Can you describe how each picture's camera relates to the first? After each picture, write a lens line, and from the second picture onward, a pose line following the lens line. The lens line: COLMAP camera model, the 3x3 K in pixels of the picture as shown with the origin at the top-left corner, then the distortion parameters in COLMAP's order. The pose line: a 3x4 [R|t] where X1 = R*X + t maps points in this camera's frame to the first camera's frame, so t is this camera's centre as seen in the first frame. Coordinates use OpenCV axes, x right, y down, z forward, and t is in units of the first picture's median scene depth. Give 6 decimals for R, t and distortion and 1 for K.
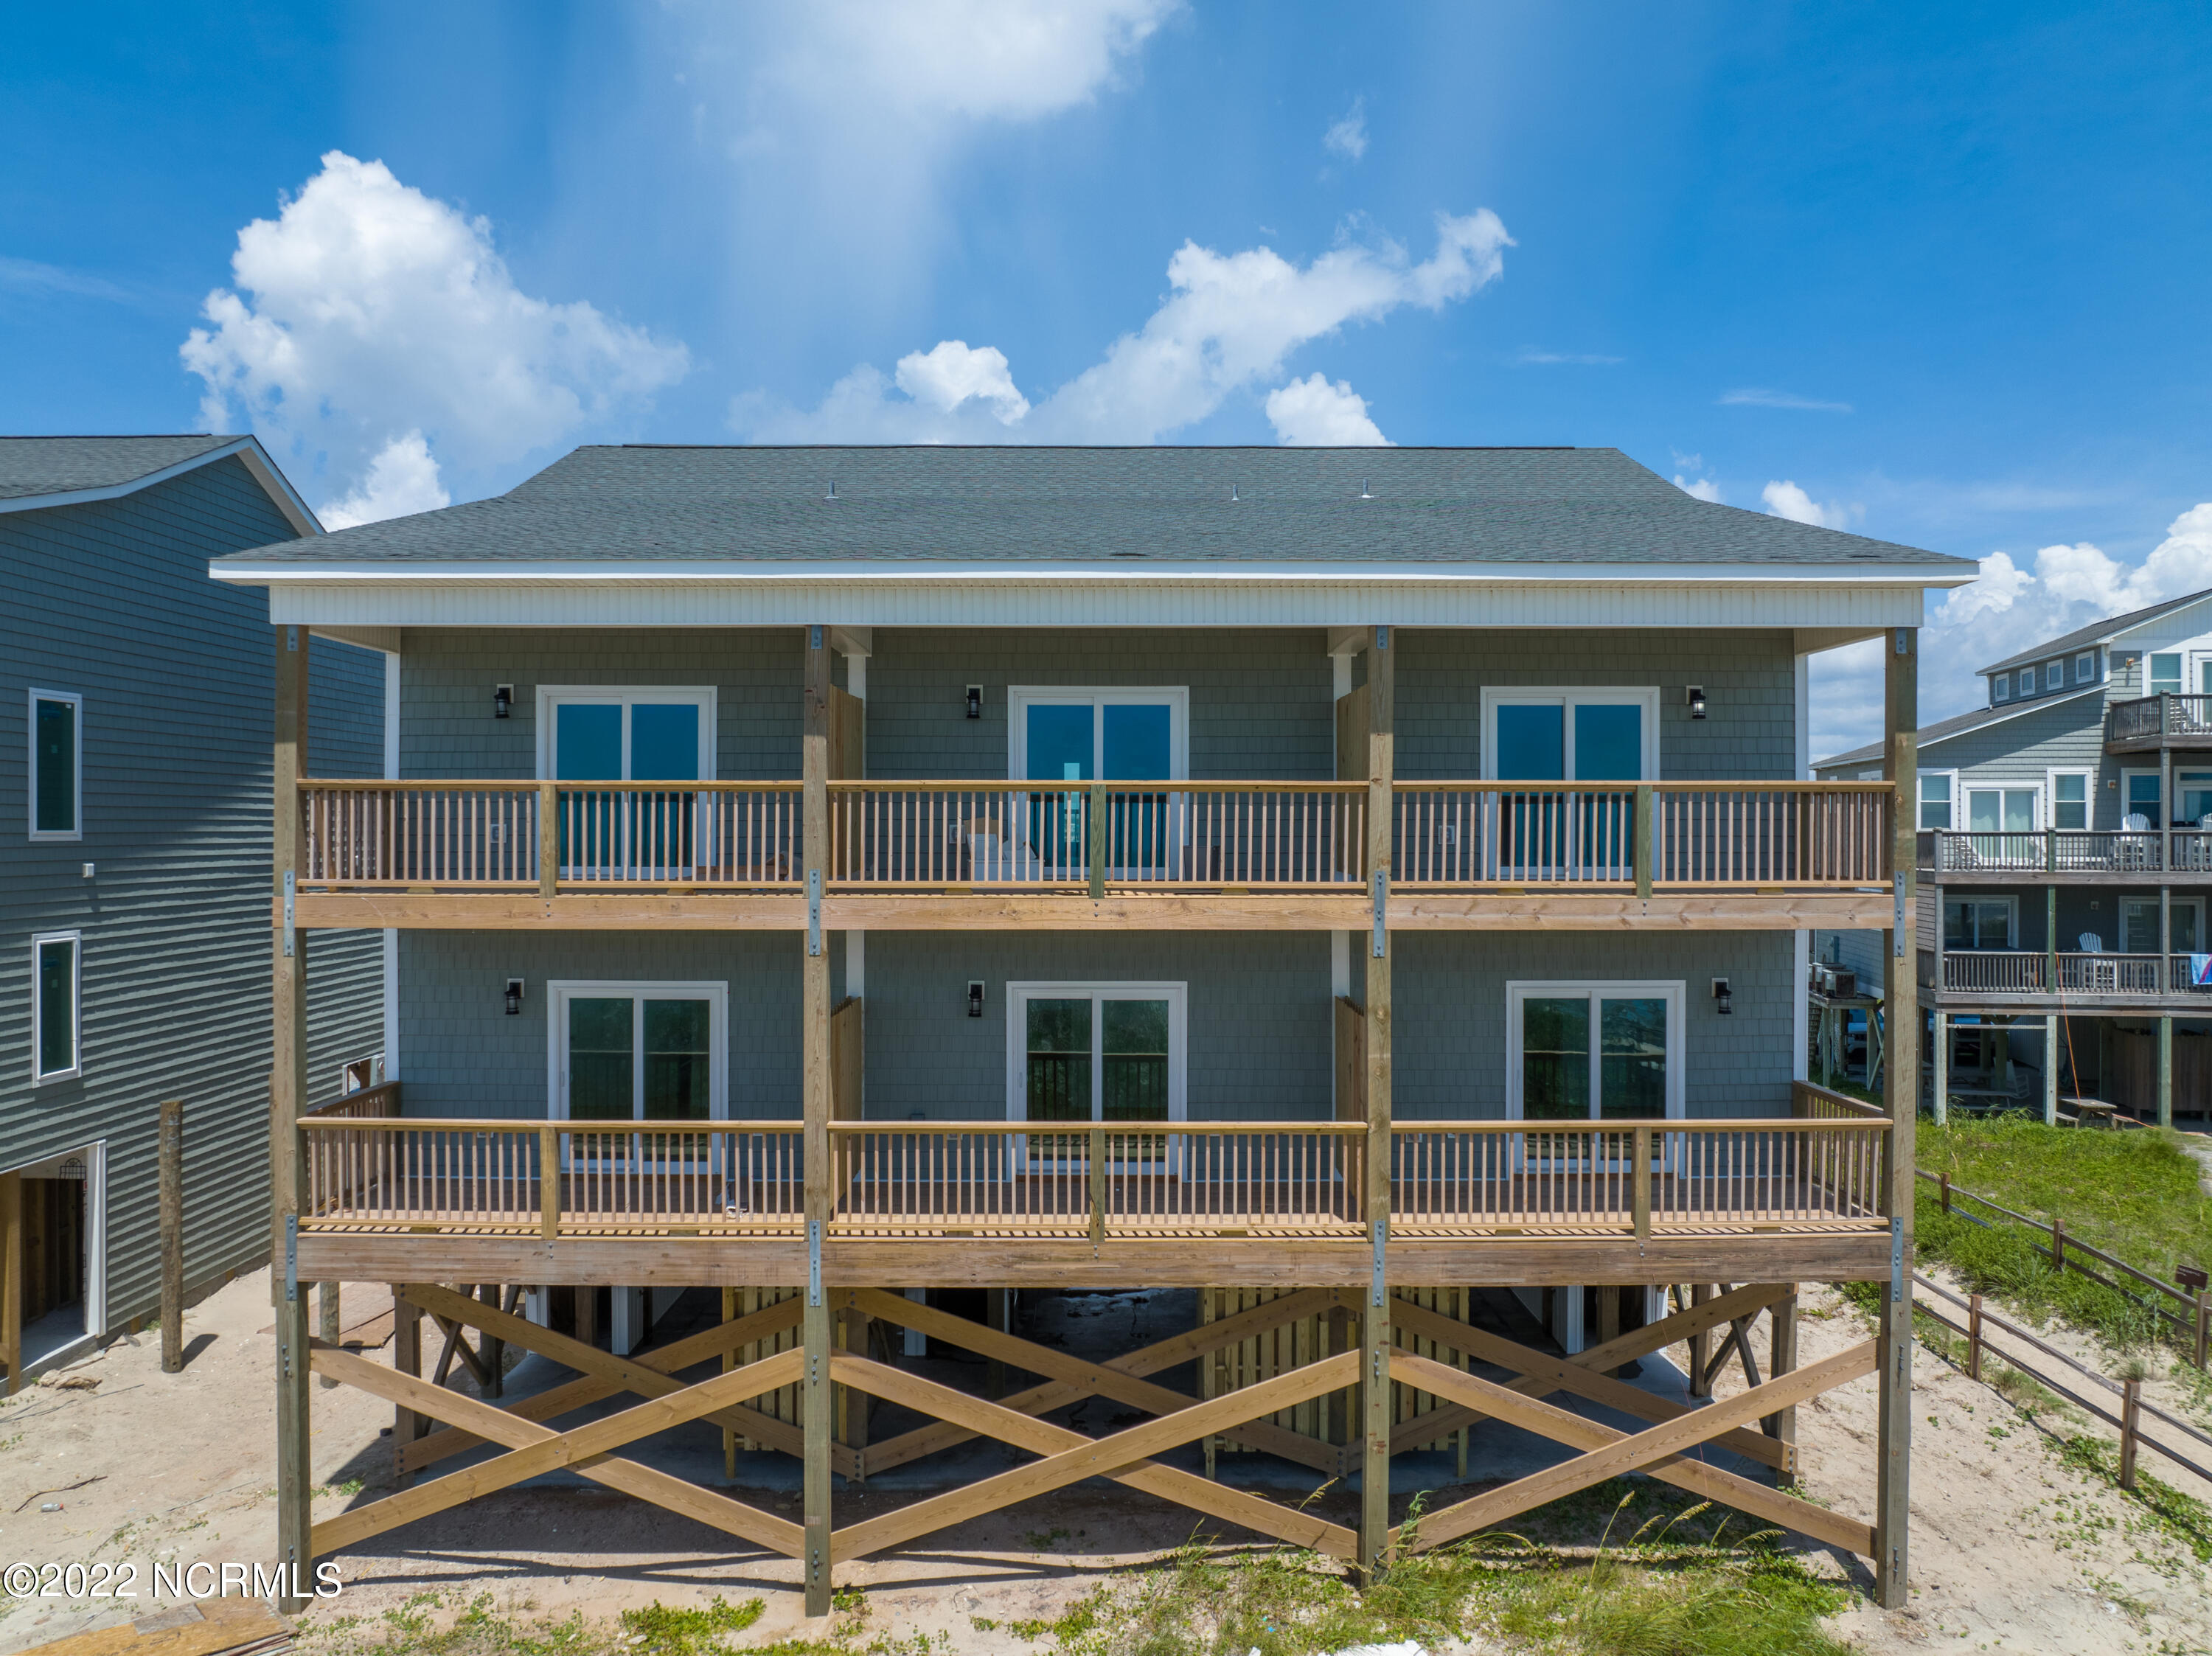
lens RADIAL K [[1600.3, 0, 1102.9], [0, 1600.3, 827.2], [0, 0, 1]] dist [-0.055492, 0.023624]
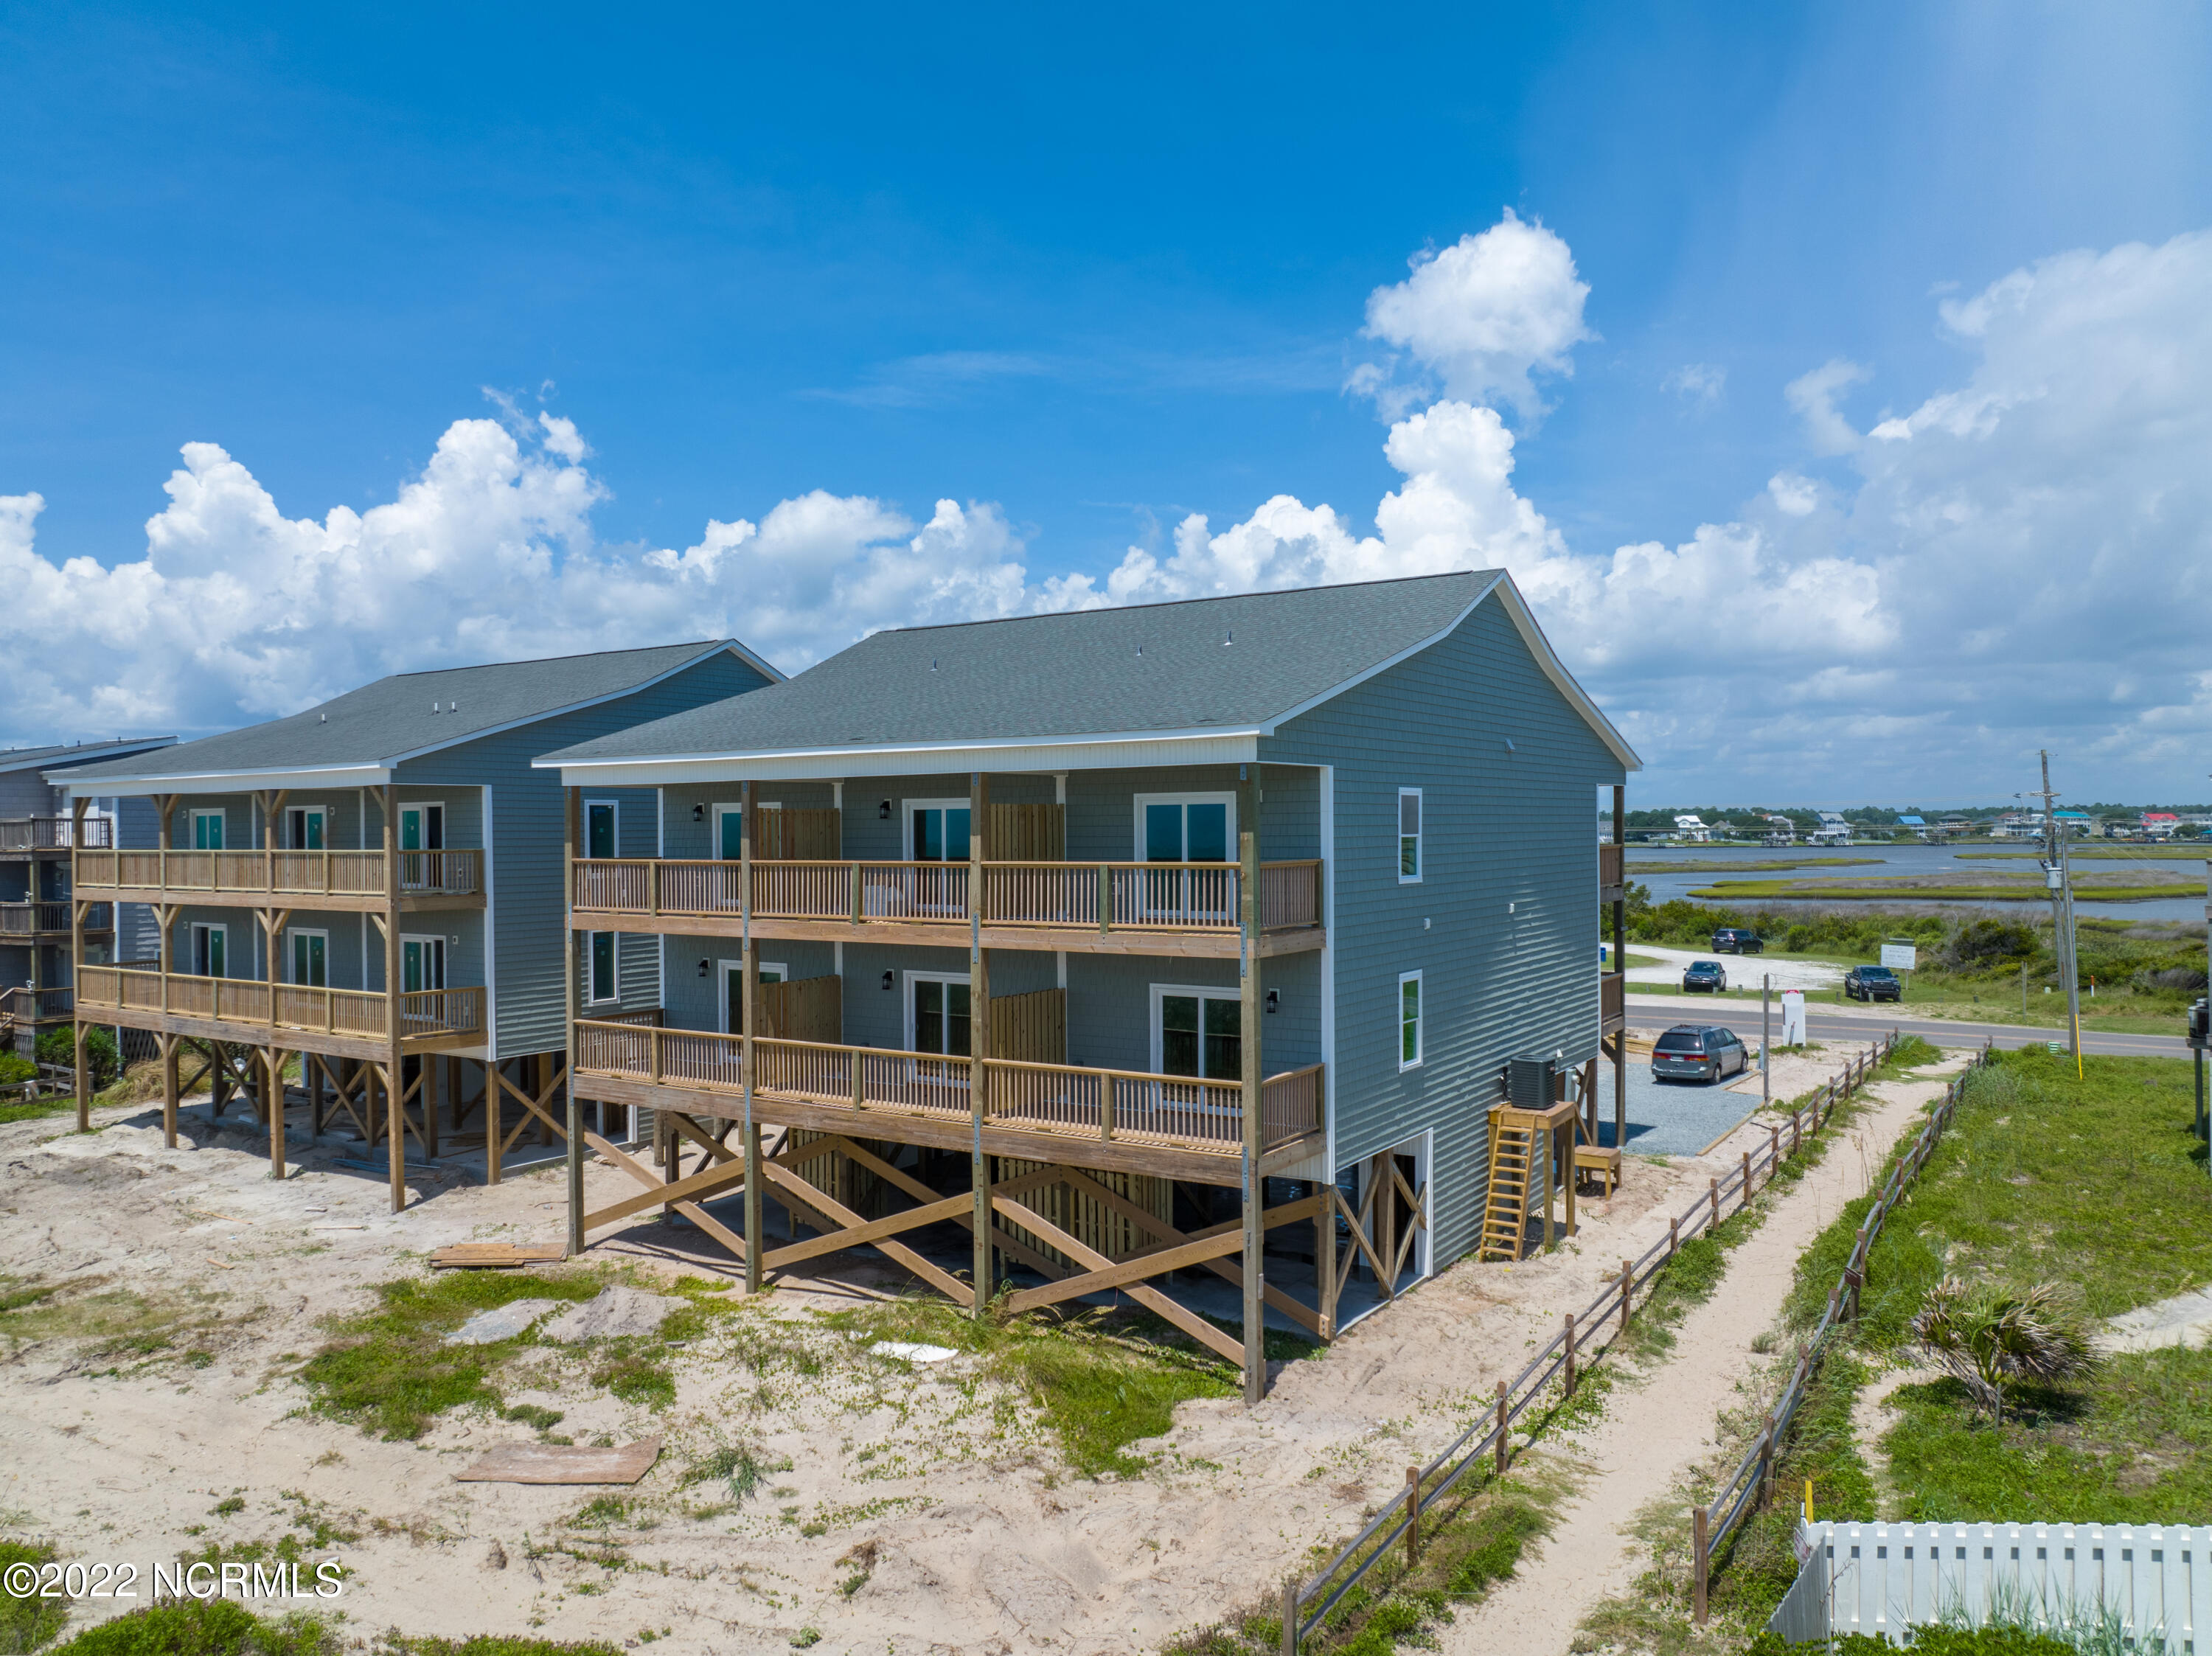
lens RADIAL K [[1600.3, 0, 1102.9], [0, 1600.3, 827.2], [0, 0, 1]] dist [-0.055492, 0.023624]
pose [[0.827567, -0.009508, -0.561286, 1.103151], [0.012319, 0.999923, 0.001225, -0.058073], [0.561232, -0.007928, 0.827621, -0.312496]]
